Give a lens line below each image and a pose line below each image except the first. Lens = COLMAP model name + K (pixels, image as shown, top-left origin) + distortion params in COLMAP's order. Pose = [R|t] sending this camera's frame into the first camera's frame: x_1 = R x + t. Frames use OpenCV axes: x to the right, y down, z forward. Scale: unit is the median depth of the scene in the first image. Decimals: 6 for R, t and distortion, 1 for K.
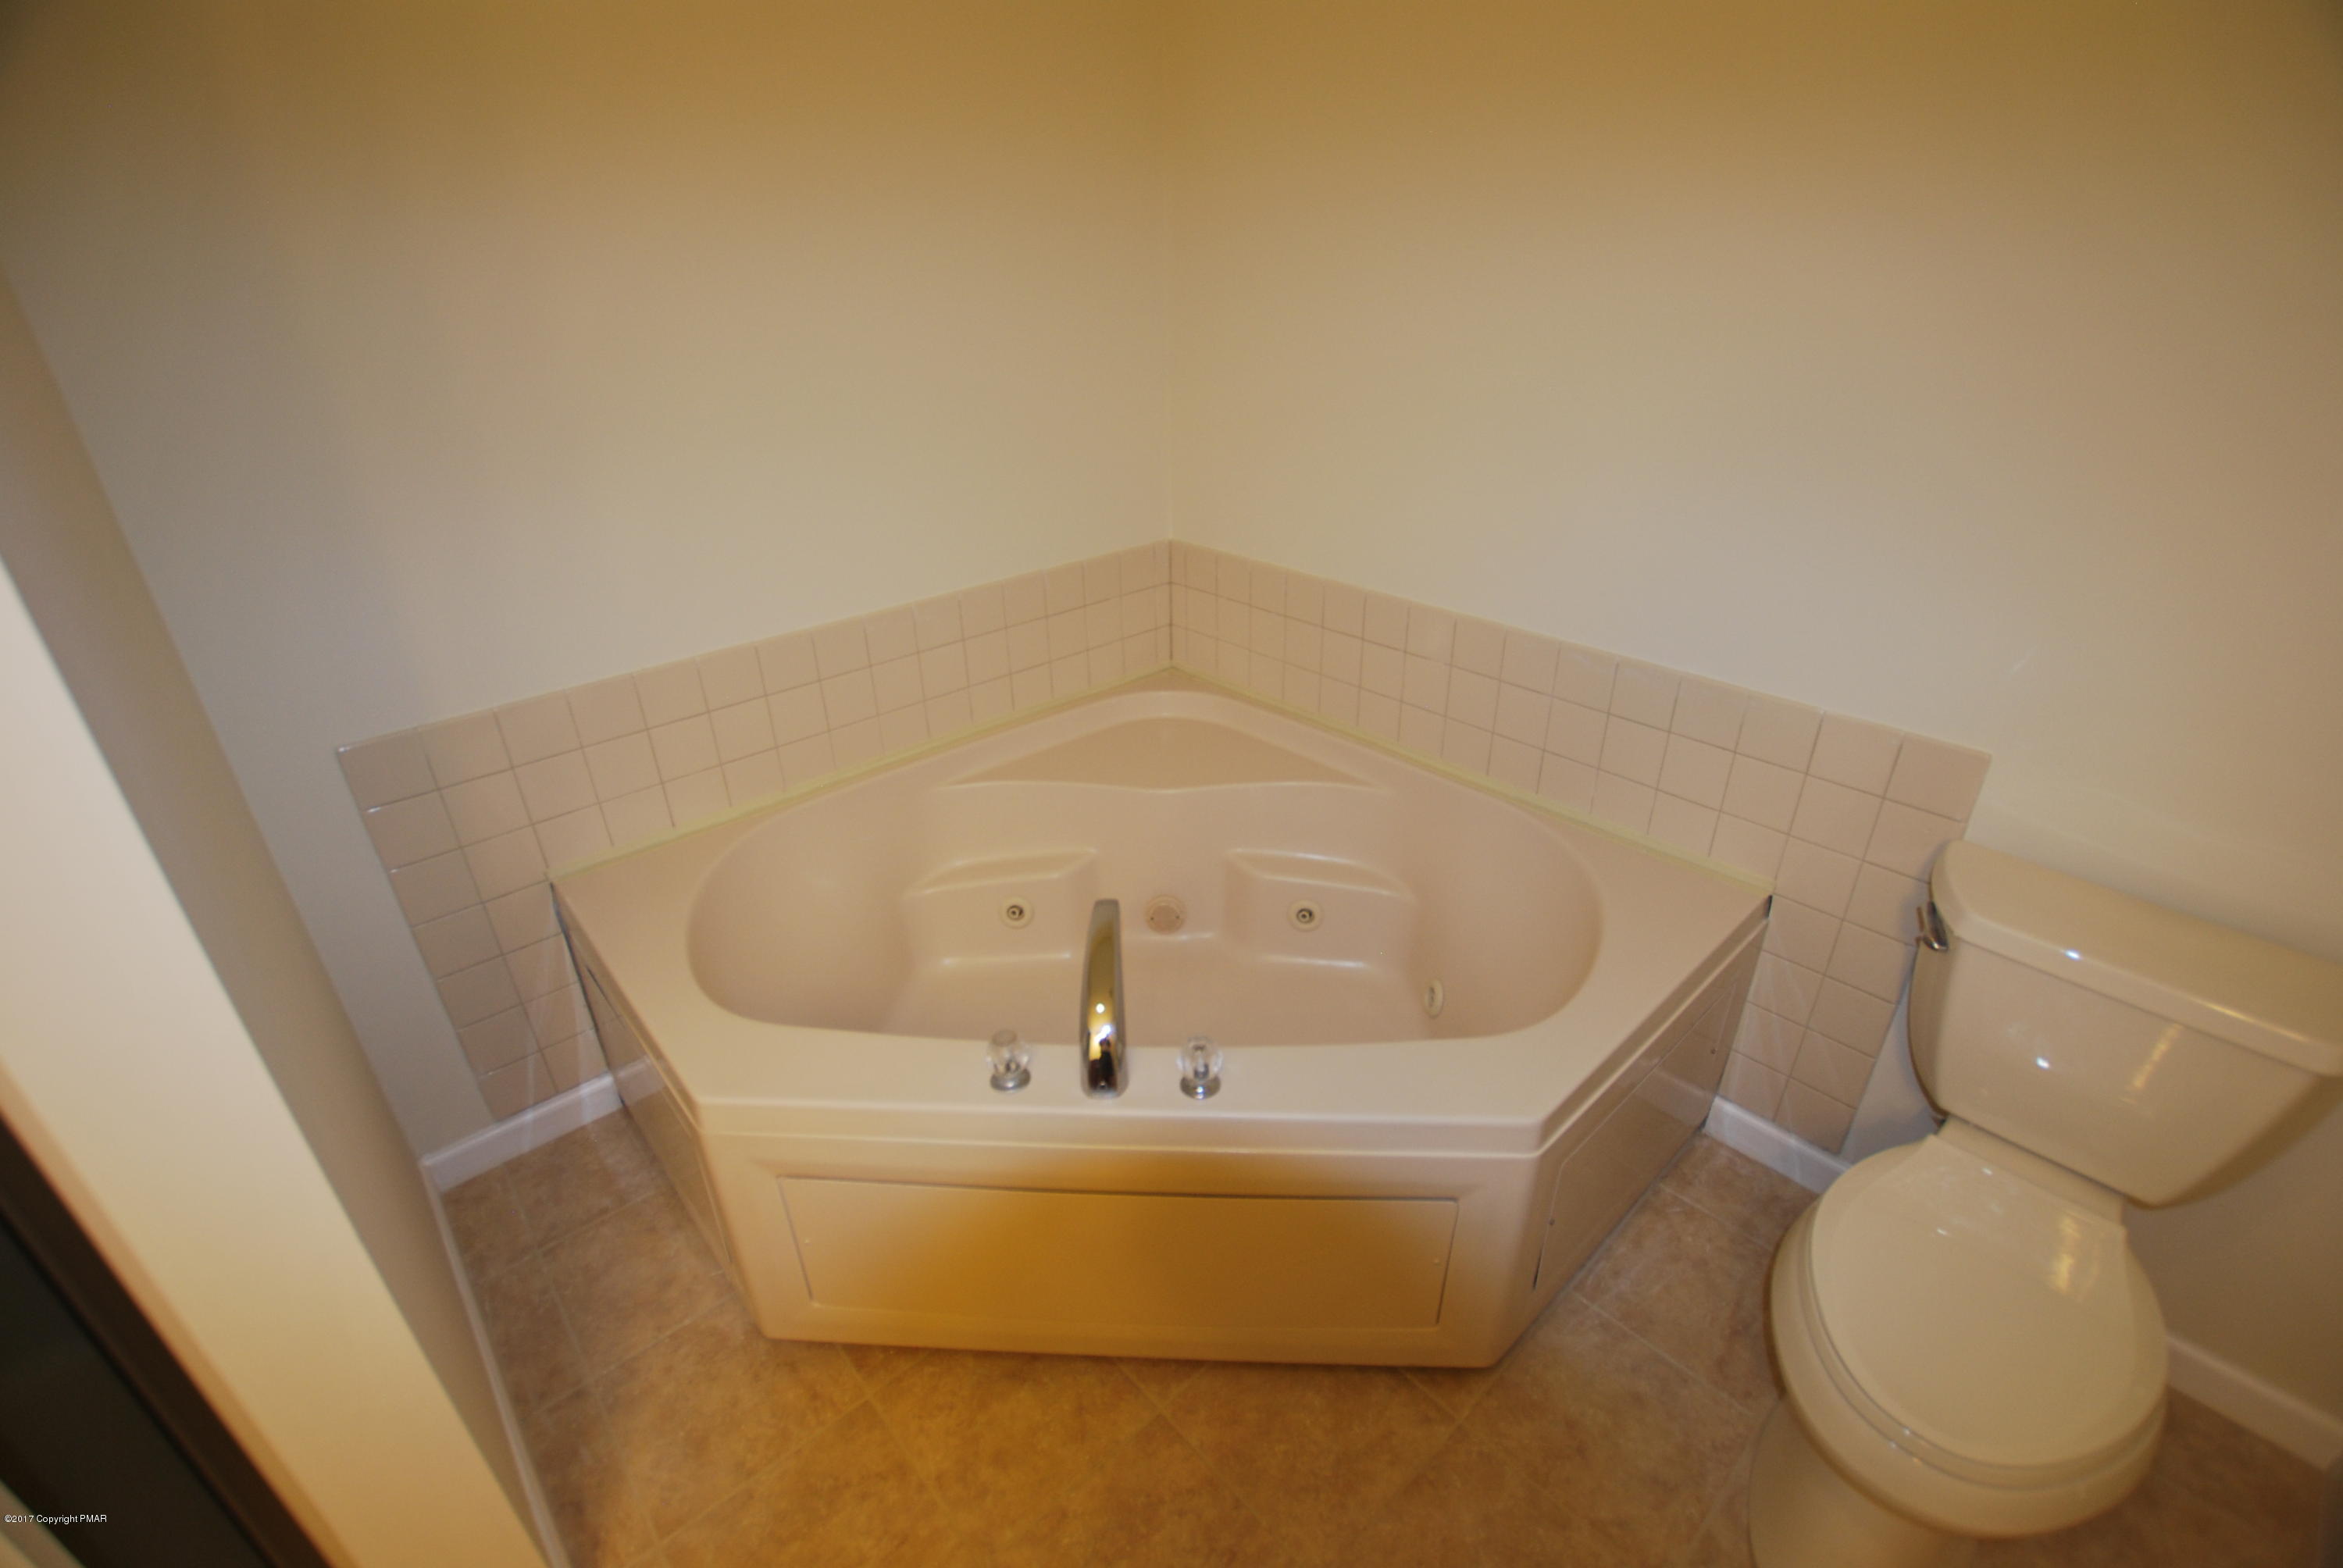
lens RADIAL K [[1033.9, 0, 1174.8], [0, 1033.9, 778.1], [0, 0, 1]] dist [-0.034337, 0.005436]
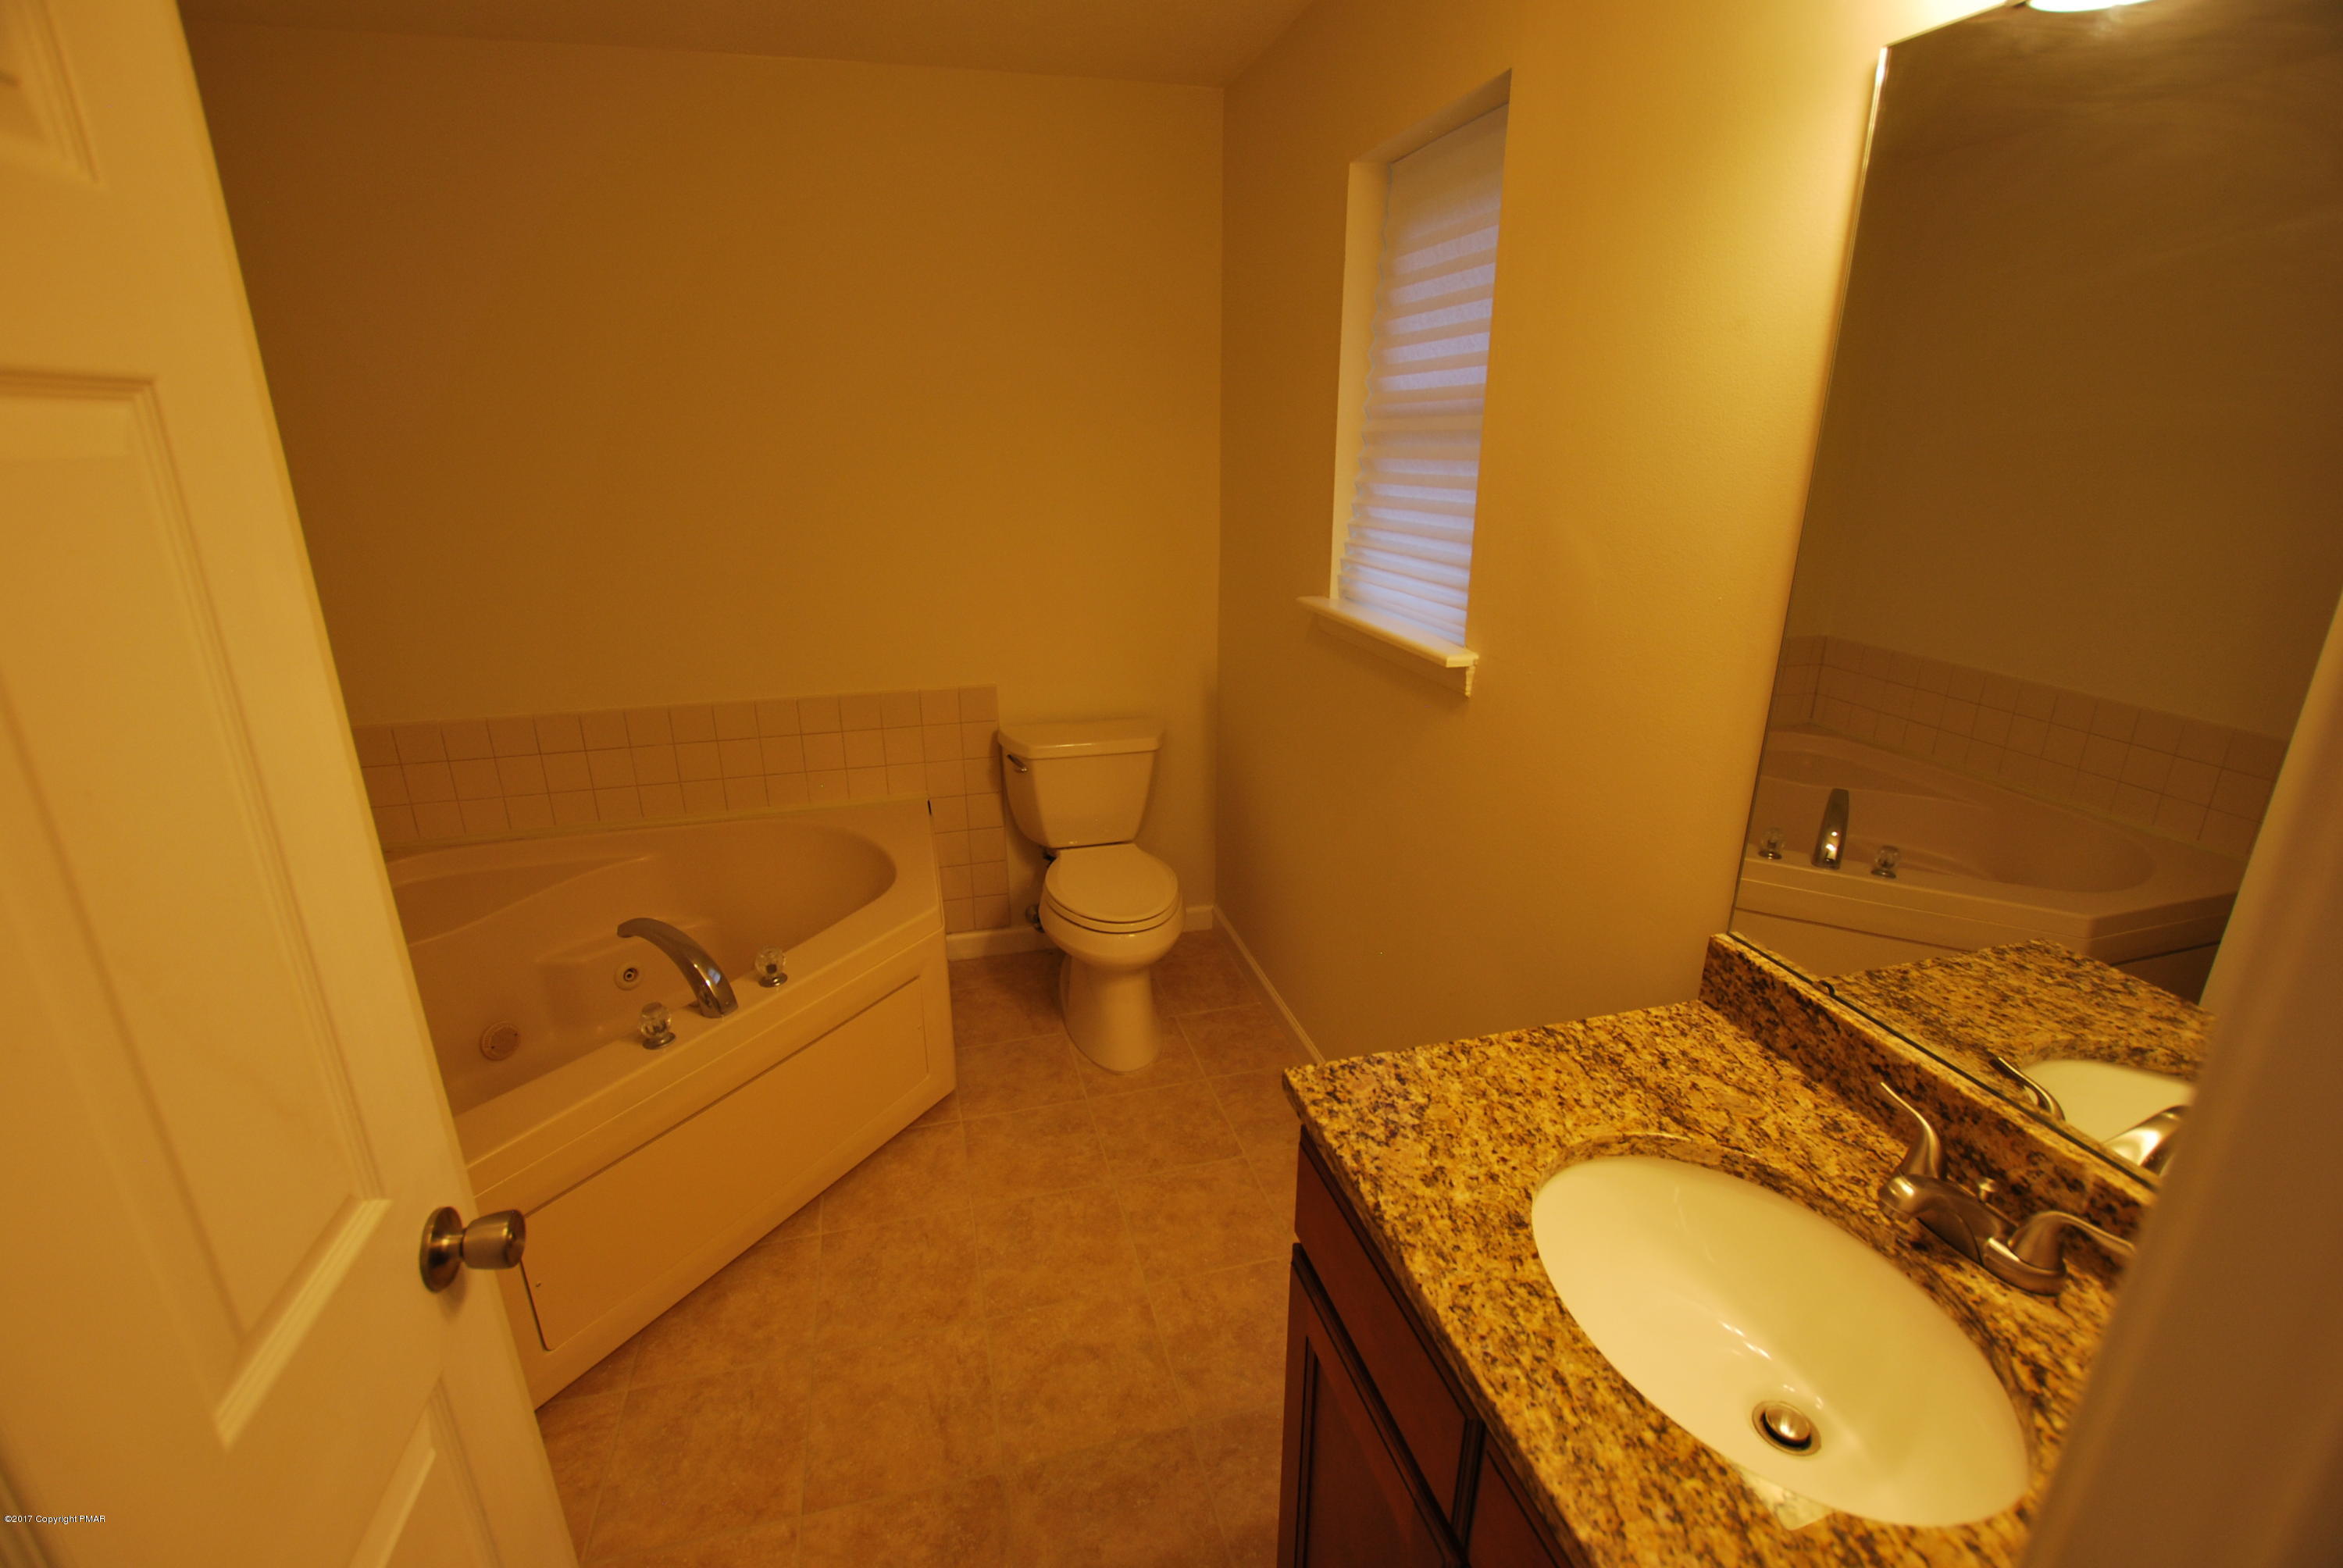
lens RADIAL K [[1033.9, 0, 1174.8], [0, 1033.9, 778.1], [0, 0, 1]] dist [-0.034337, 0.005436]
pose [[0.461628, -0.272575, 0.844158, -0.727997], [0.401142, 0.912907, 0.075409, 0.120539], [-0.791192, 0.303817, 0.530764, -0.294007]]
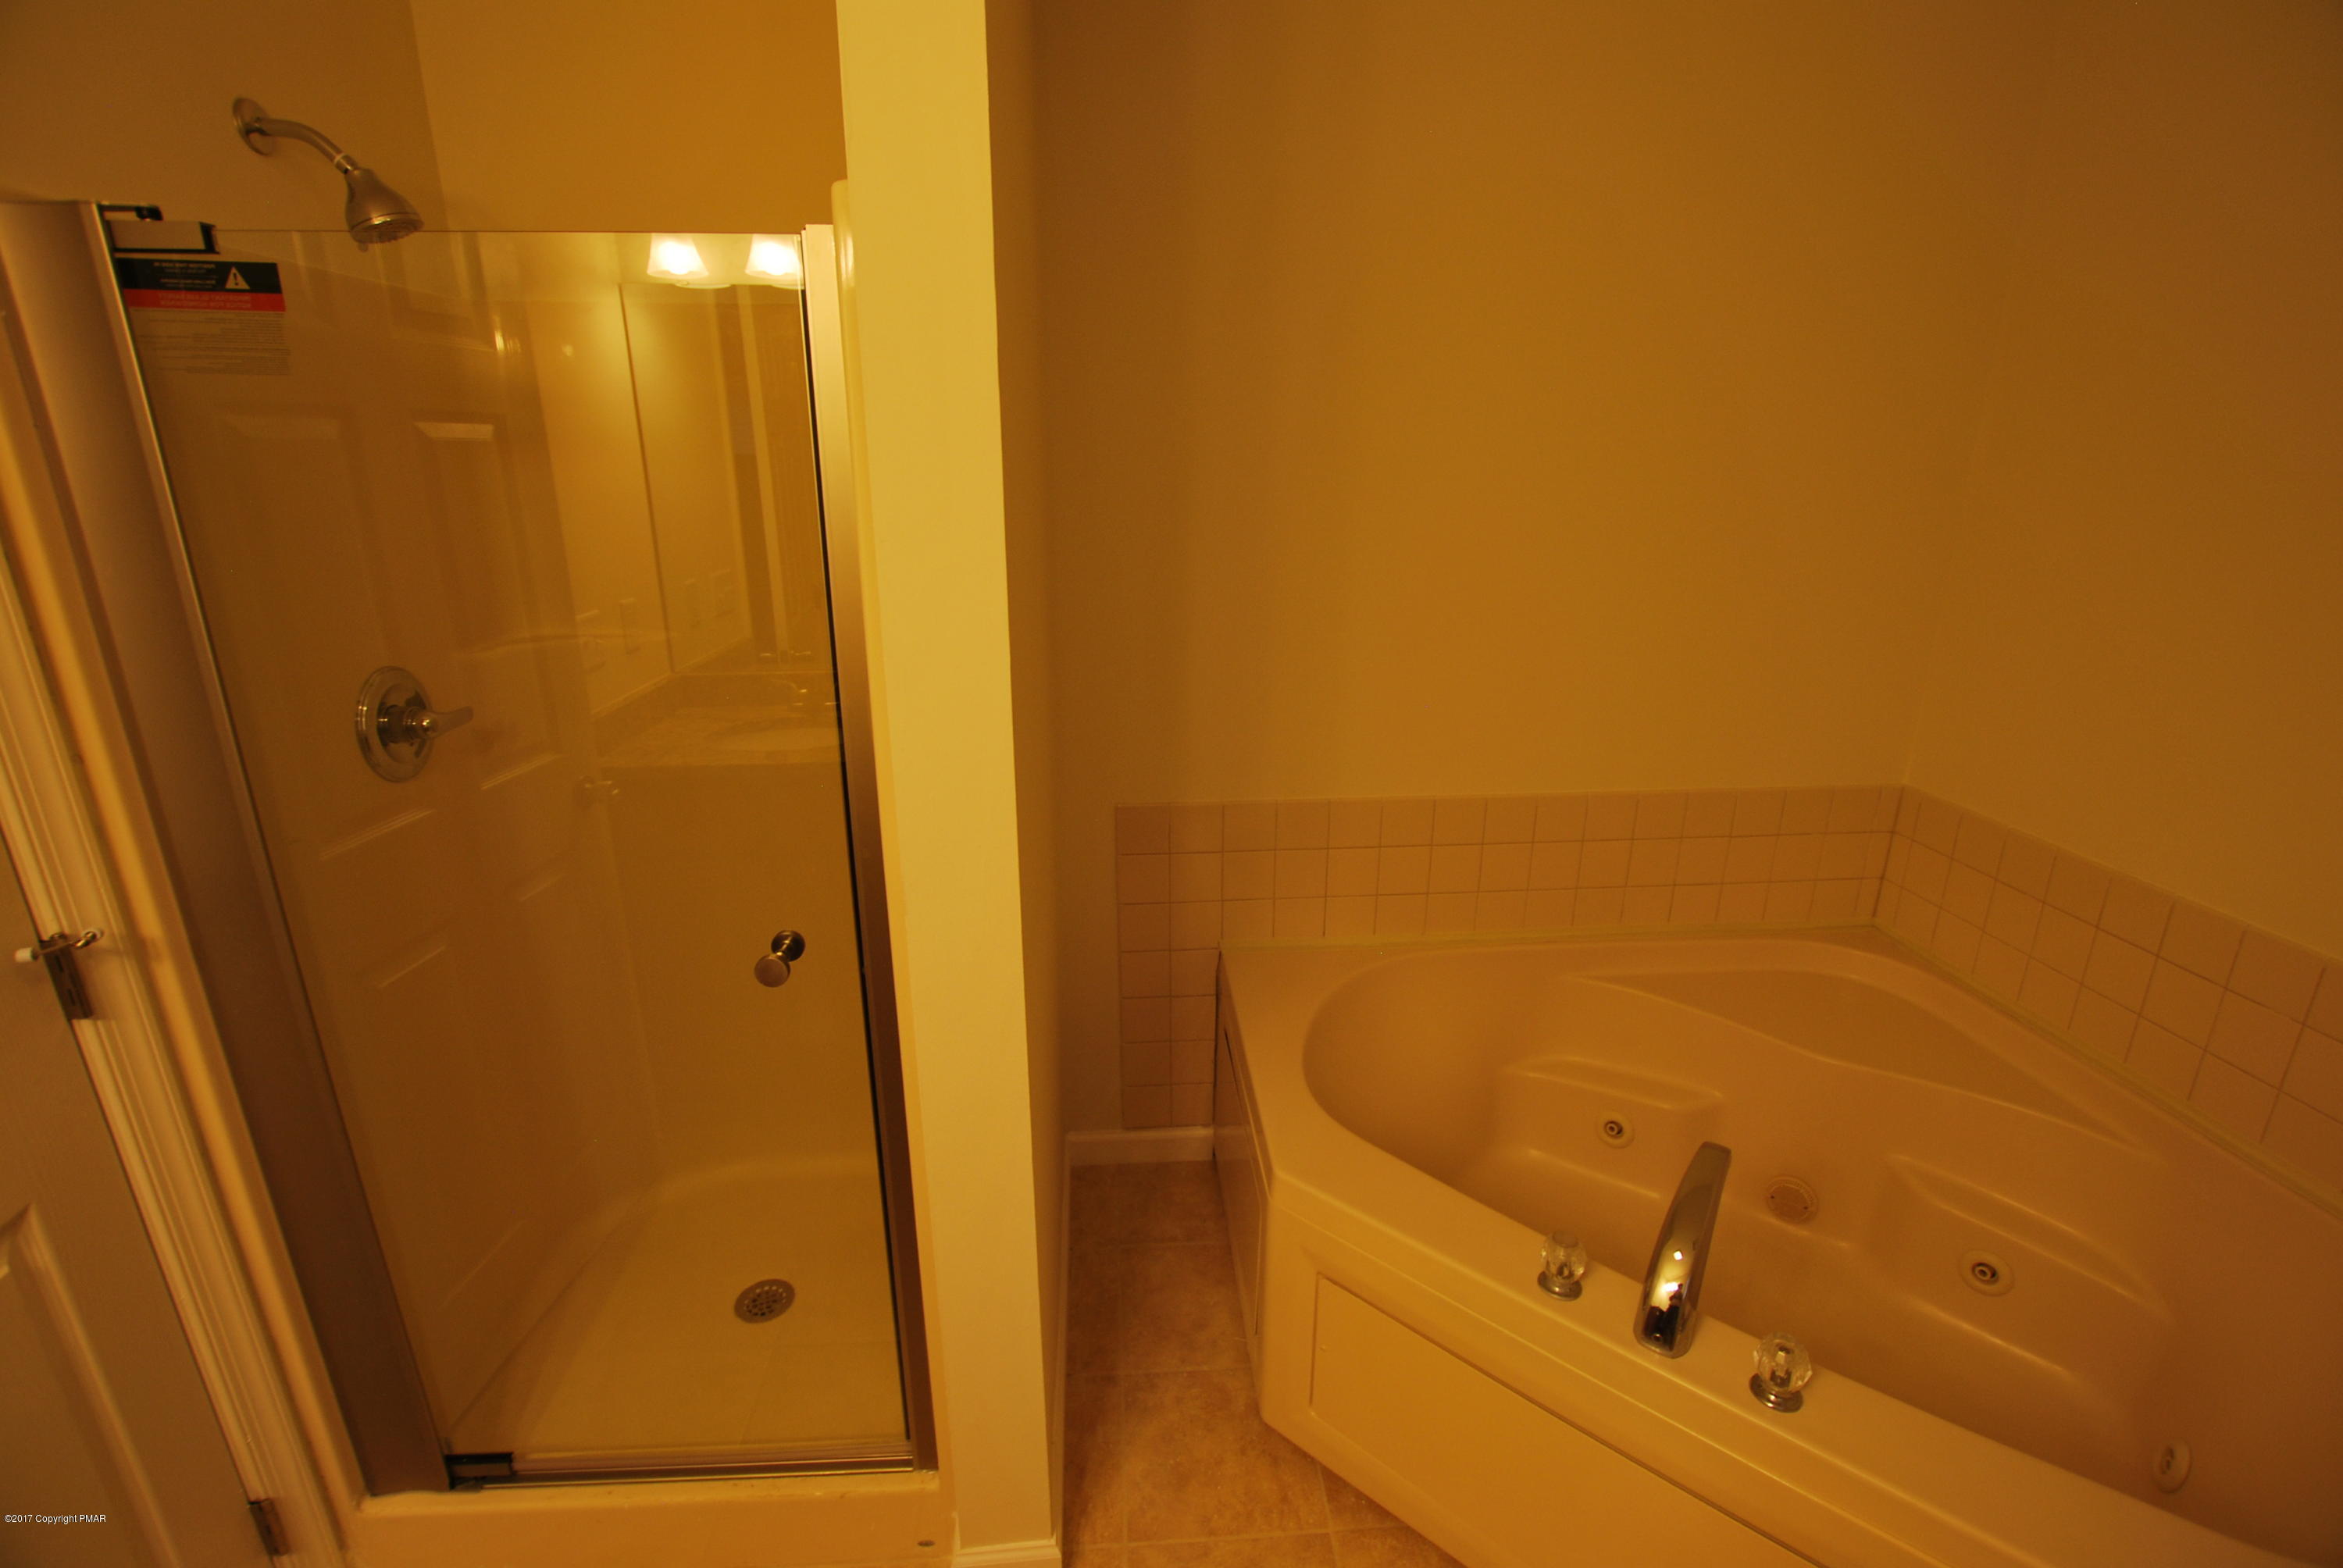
lens RADIAL K [[1033.9, 0, 1174.8], [0, 1033.9, 778.1], [0, 0, 1]] dist [-0.034337, 0.005436]
pose [[0.787182, 0.198430, -0.583926, 0.016535], [-0.292813, 0.953552, -0.070700, 0.010373], [0.542775, 0.226635, 0.808722, -0.061420]]
